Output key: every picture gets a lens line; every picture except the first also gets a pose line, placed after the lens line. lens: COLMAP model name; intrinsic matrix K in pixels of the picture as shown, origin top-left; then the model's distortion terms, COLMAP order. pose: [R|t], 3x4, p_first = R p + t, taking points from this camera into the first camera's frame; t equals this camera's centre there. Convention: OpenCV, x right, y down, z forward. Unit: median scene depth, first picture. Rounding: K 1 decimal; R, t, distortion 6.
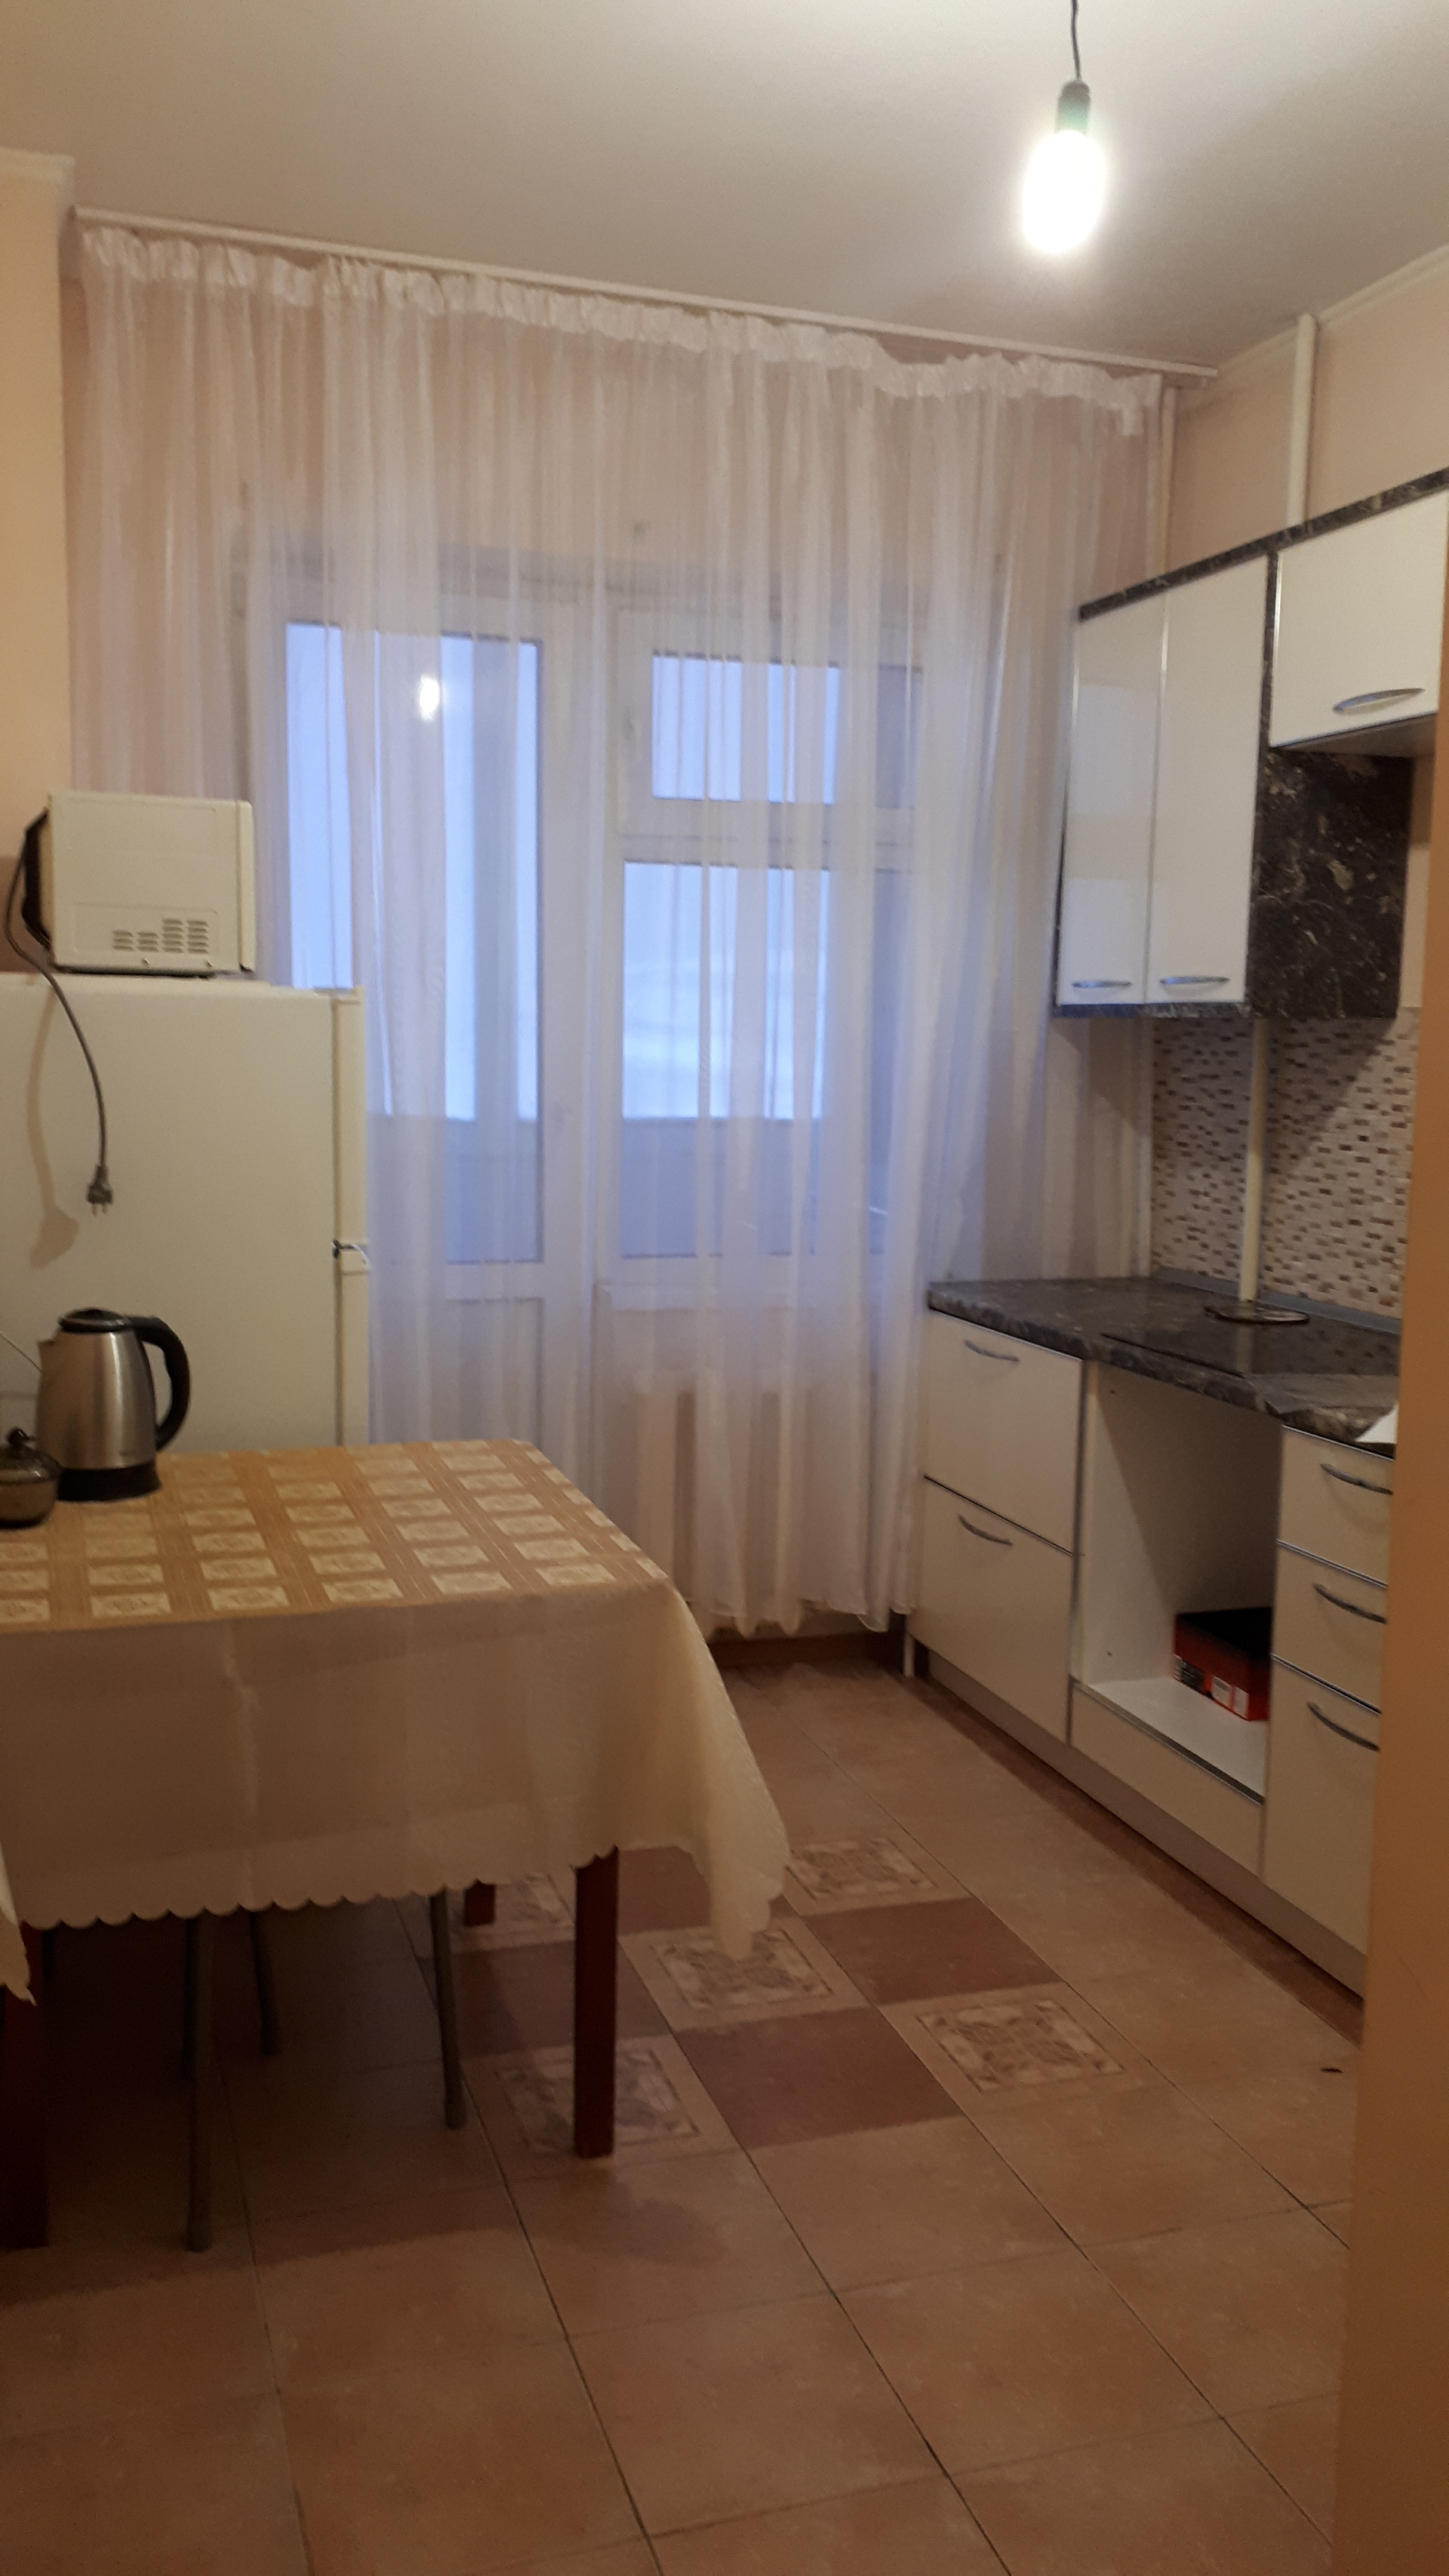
lens RADIAL K [[2098.0, 0, 724.3], [0, 2098.0, 1295.1], [0, 0, 1]] dist [0.088654, 0.003411]
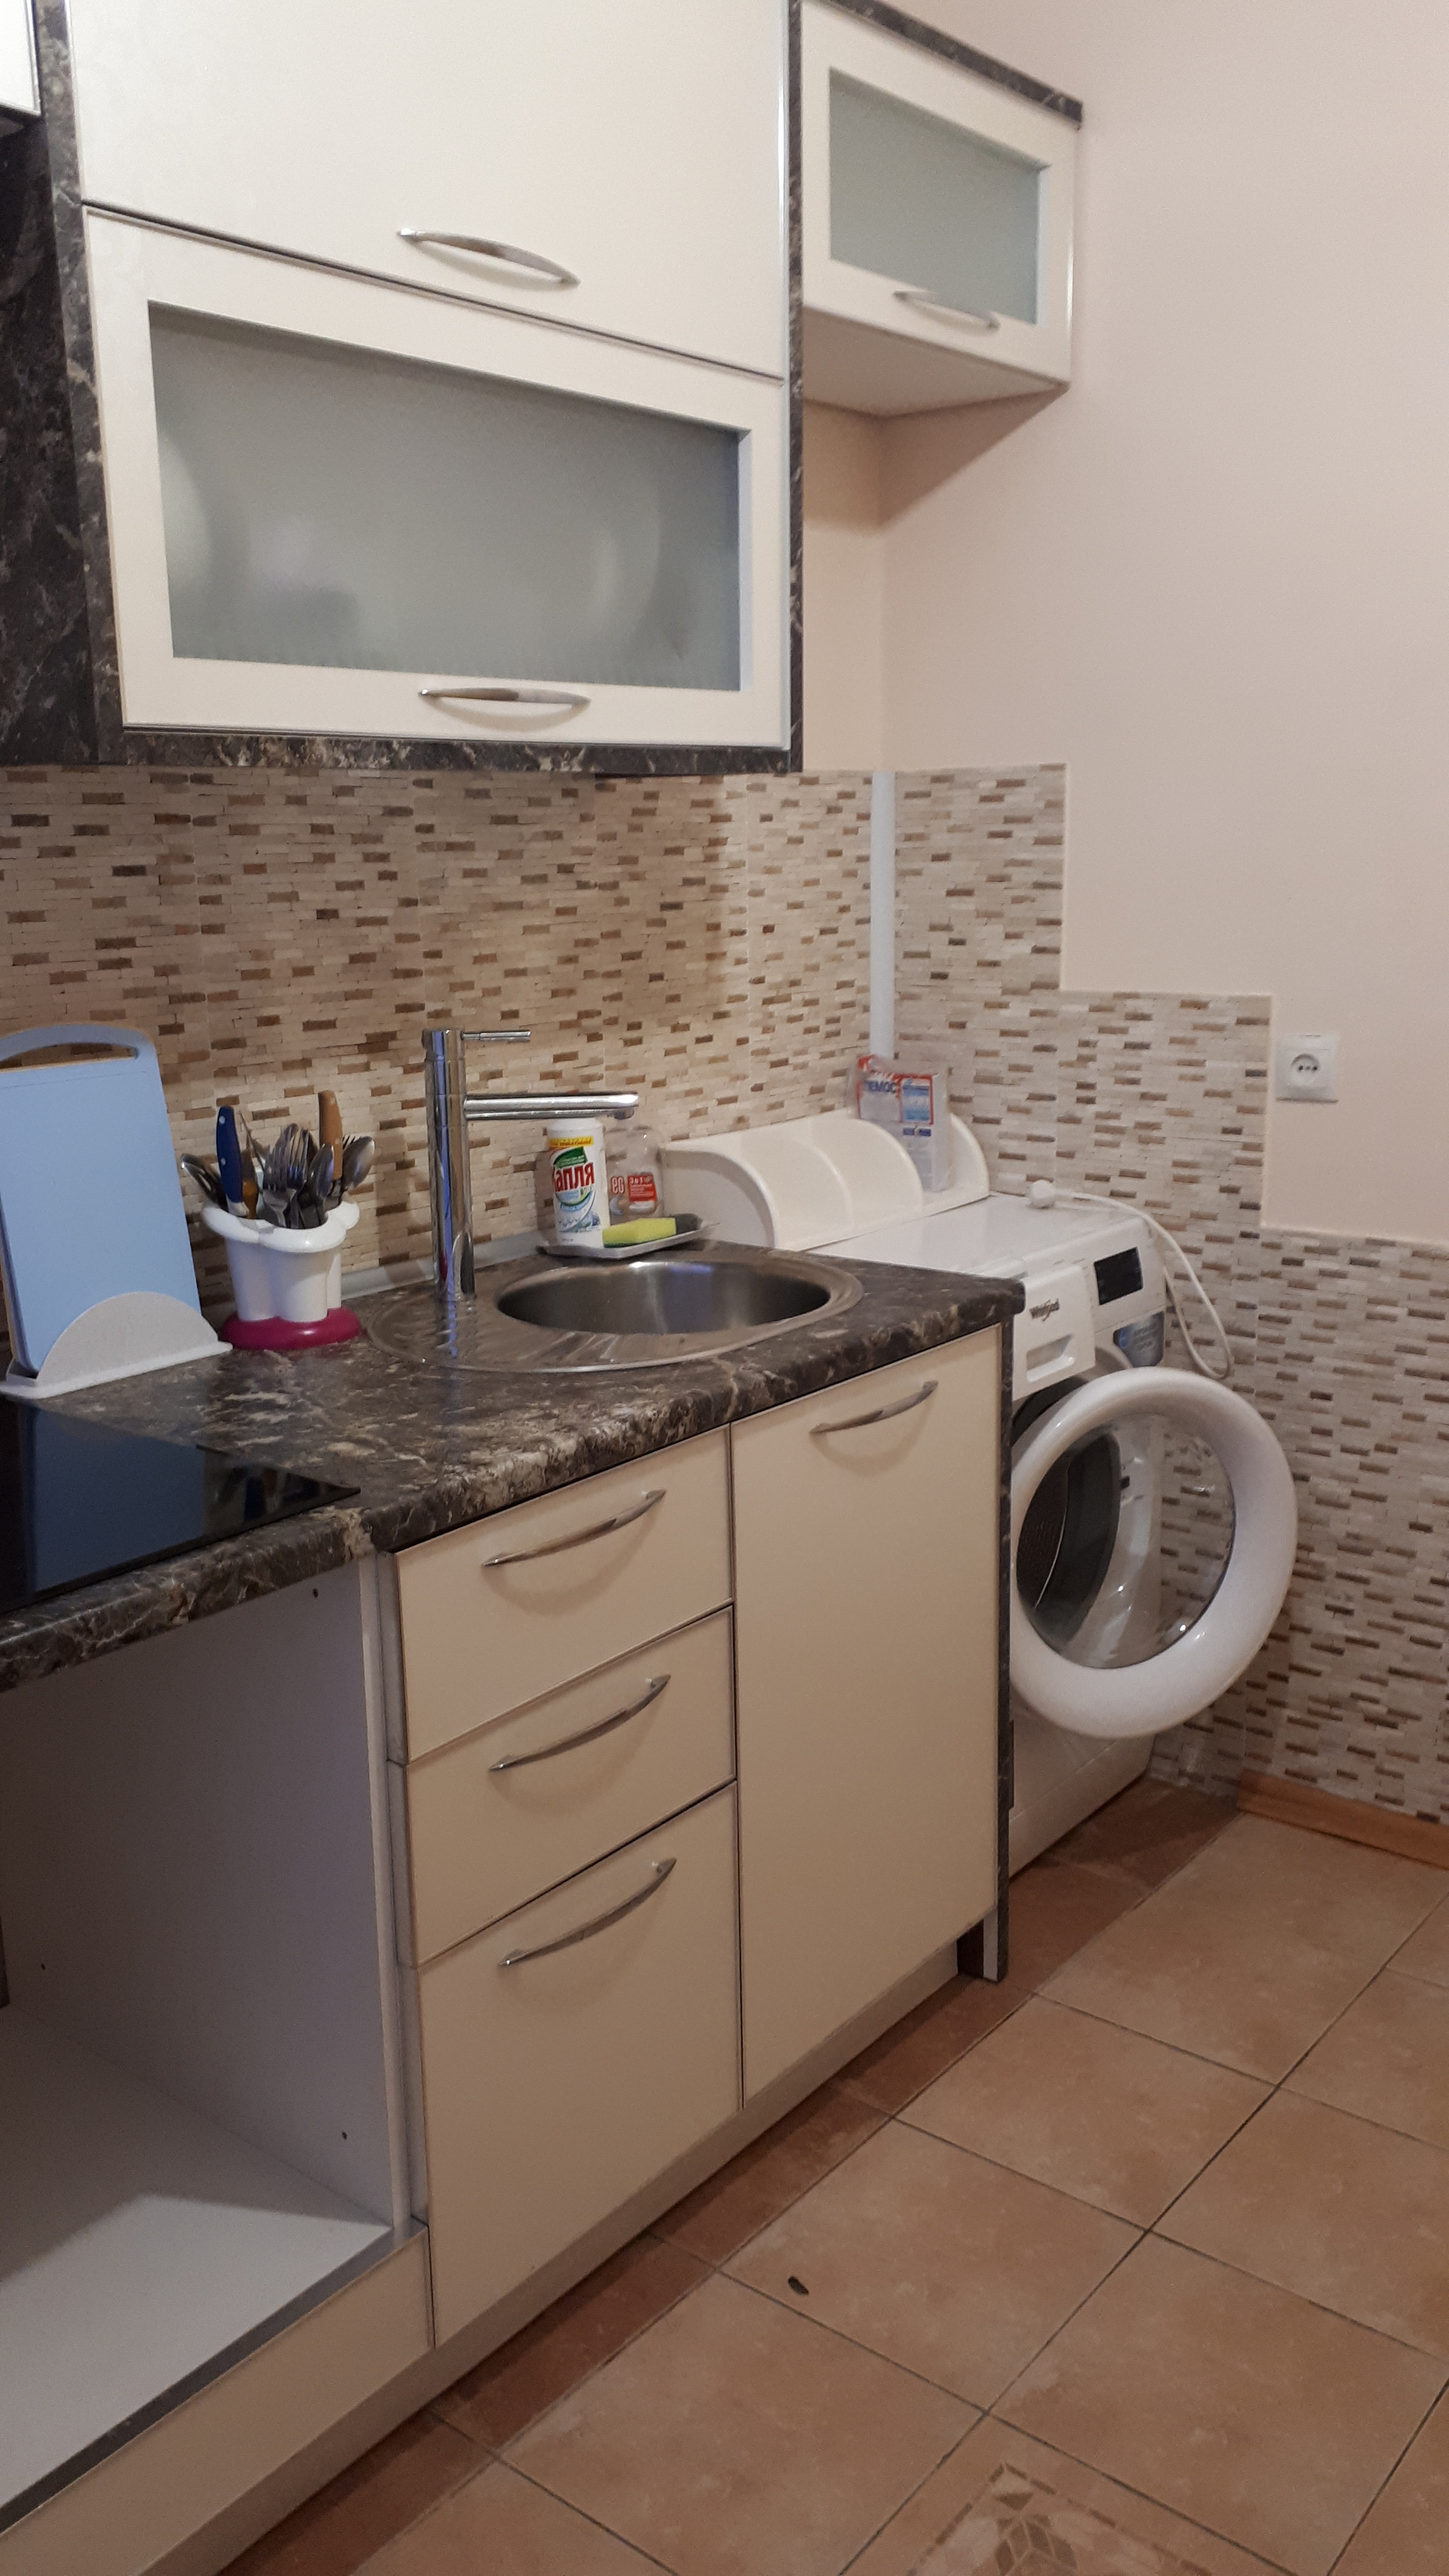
lens RADIAL K [[2098.0, 0, 723.1], [0, 2098.0, 1270.3], [0, 0, 1]] dist [0.088654, 0.003411]
pose [[-0.541989, -0.173229, 0.822338, -0.182243], [0.114270, 0.954245, 0.276329, -0.126330], [-0.832581, 0.243736, -0.497395, 1.022918]]
